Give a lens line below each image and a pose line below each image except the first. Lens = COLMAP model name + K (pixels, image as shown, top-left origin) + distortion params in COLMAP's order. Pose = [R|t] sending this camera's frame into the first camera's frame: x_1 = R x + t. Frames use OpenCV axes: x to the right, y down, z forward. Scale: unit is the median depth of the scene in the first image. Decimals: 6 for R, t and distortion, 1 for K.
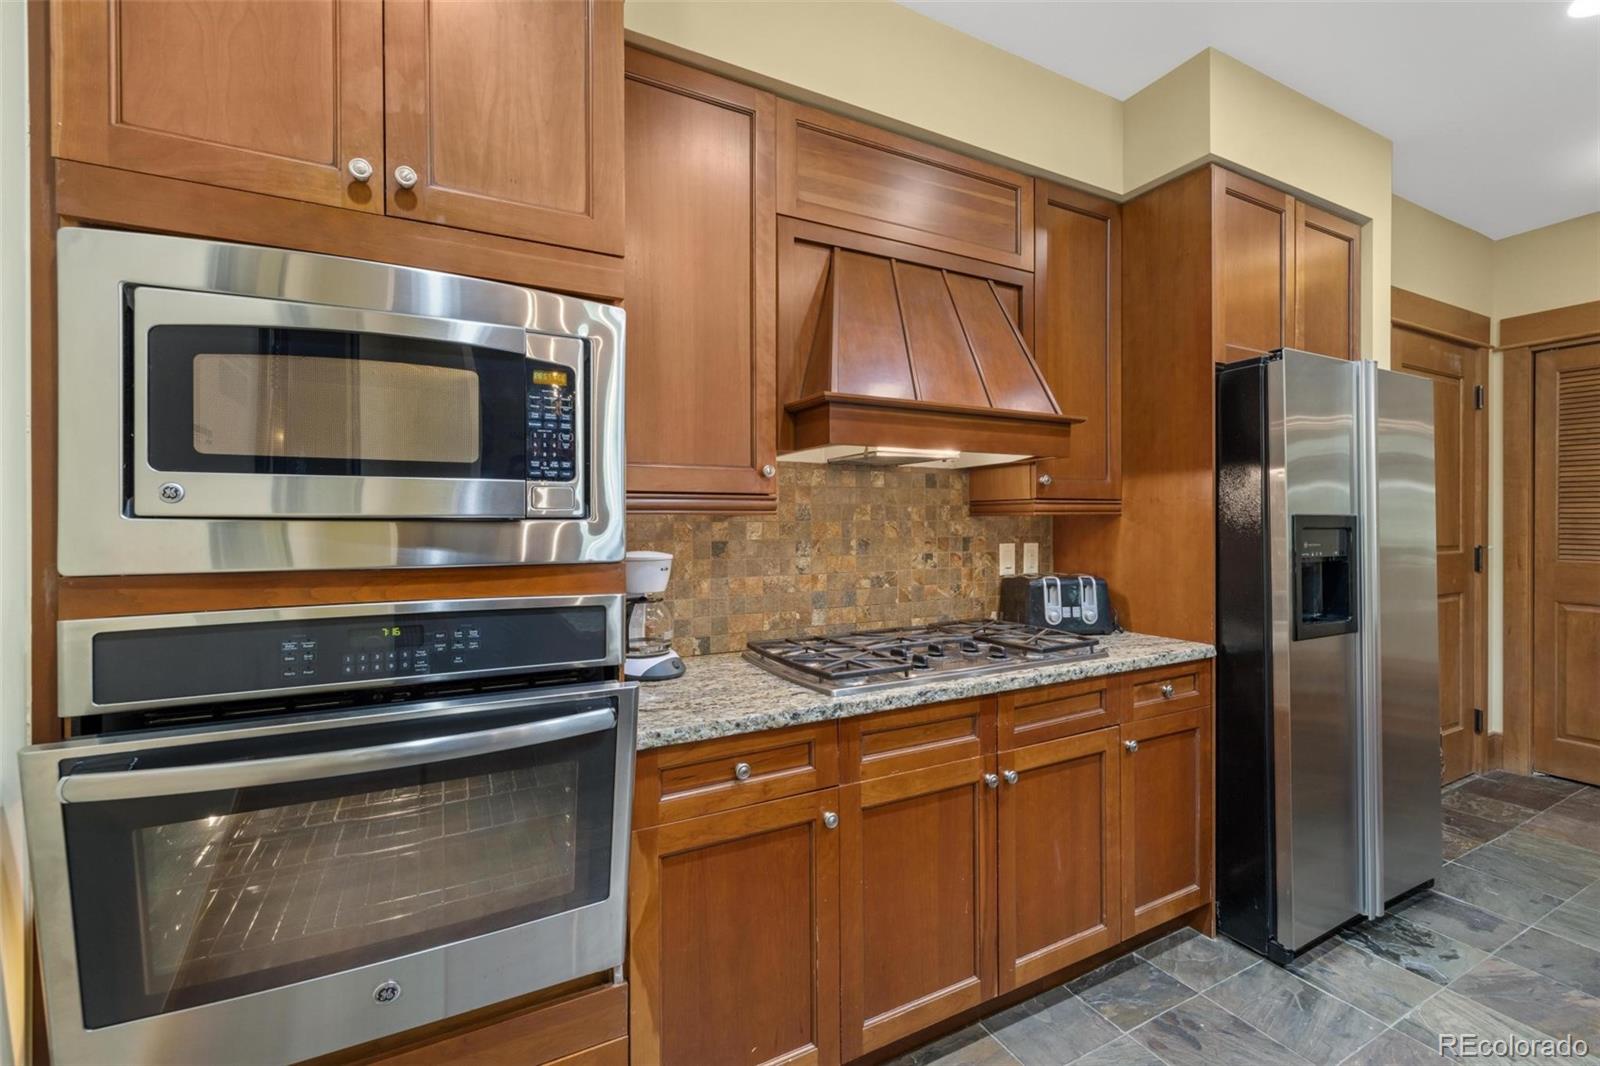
lens RADIAL K [[681.6, 0, 803.1], [0, 681.6, 529.1], [0, 0, 1]] dist [-0.000193, 0.000342]
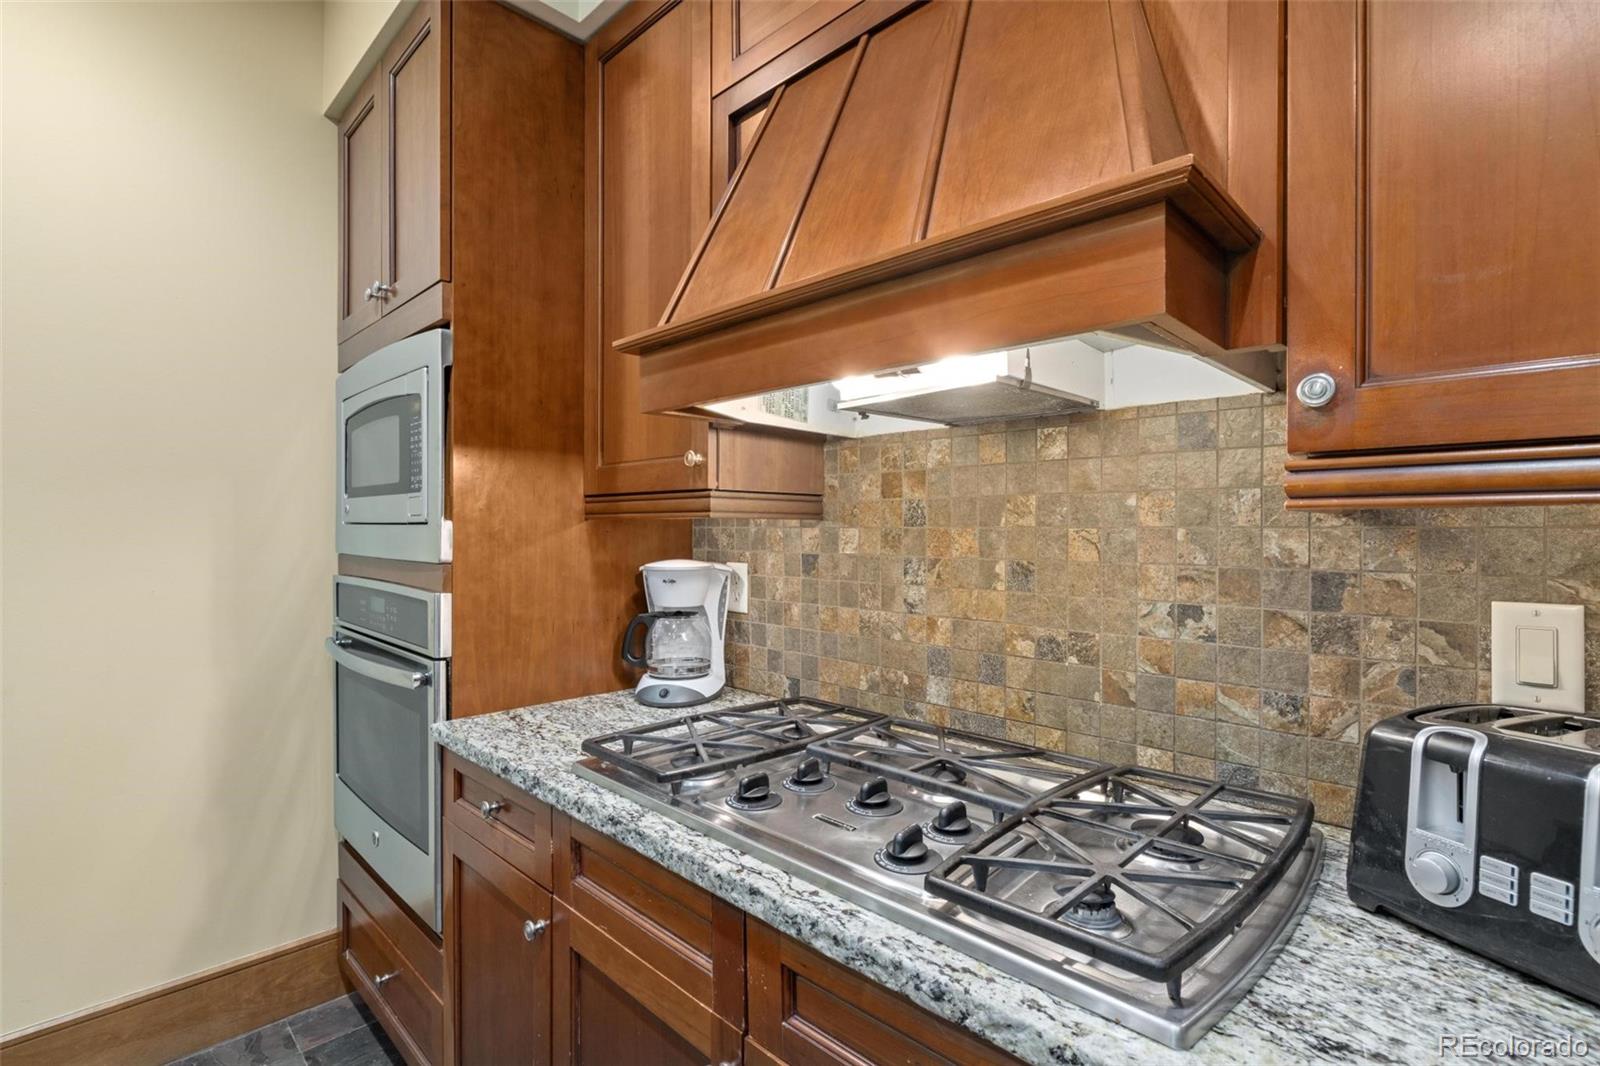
lens RADIAL K [[753.5, 0, 802.4], [0, 753.5, 524.8], [0, 0, 1]] dist [-0.003143, -0.000203]
pose [[0.301765, 0.000719, -0.953382, 0.600820], [-0.012759, 0.999913, -0.003285, -0.009921], [0.953297, 0.013156, 0.301748, 0.681138]]
